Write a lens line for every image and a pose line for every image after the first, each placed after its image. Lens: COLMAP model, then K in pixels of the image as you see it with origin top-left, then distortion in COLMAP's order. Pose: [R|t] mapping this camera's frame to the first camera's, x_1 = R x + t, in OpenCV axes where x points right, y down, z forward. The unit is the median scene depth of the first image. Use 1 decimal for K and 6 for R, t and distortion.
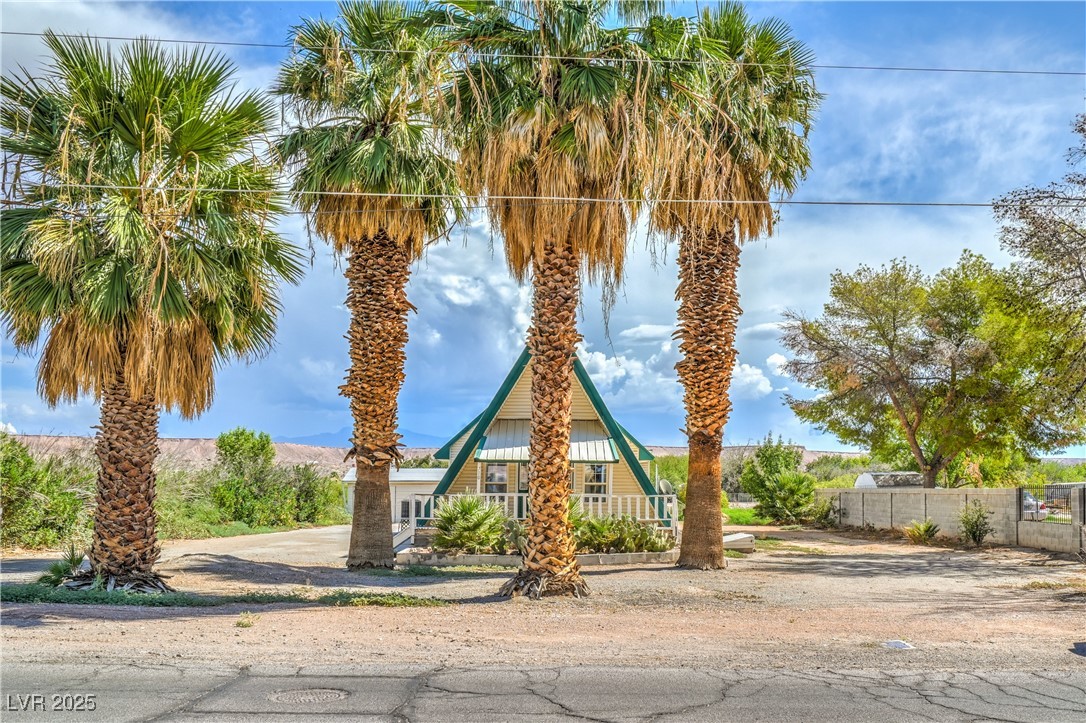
lens RADIAL K [[941.6, 0, 542.5], [0, 941.6, 361.5], [0, 0, 1]] dist [-0.009476, -0.000540]
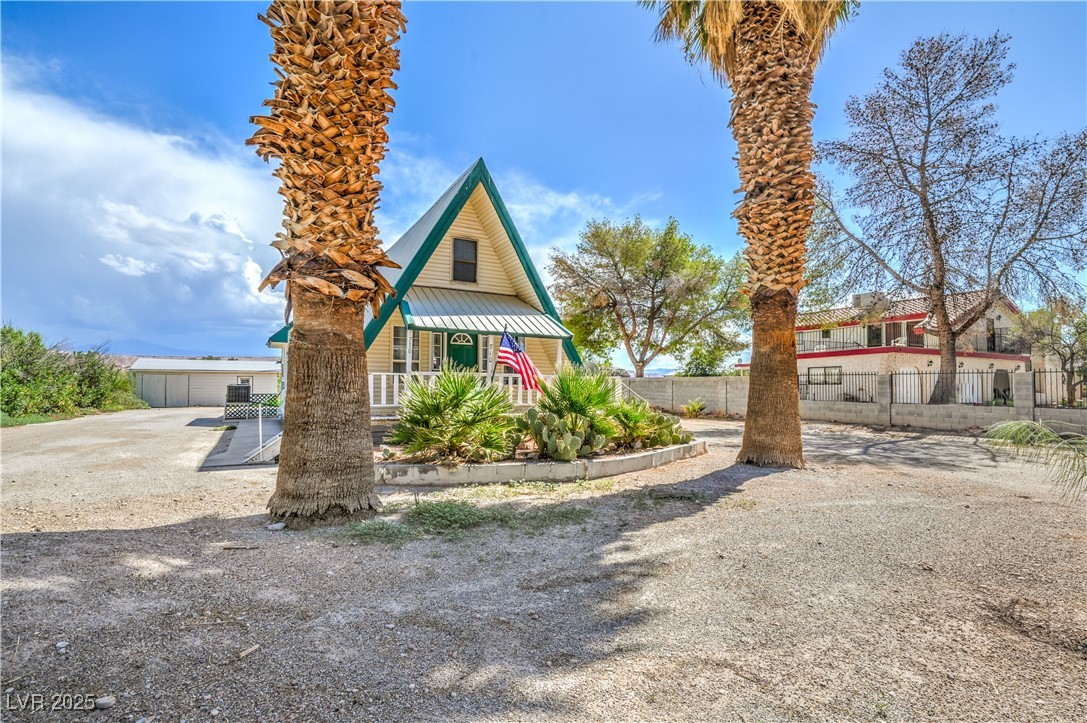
lens RADIAL K [[519.5, 0, 545.2], [0, 519.5, 363.6], [0, 0, 1]] dist [-0.003276, -0.000256]
pose [[0.881142, 0.019498, 0.472450, -0.207244], [-0.065961, 0.994449, 0.081979, 0.112743], [-0.468229, -0.103399, 0.877536, 0.708486]]
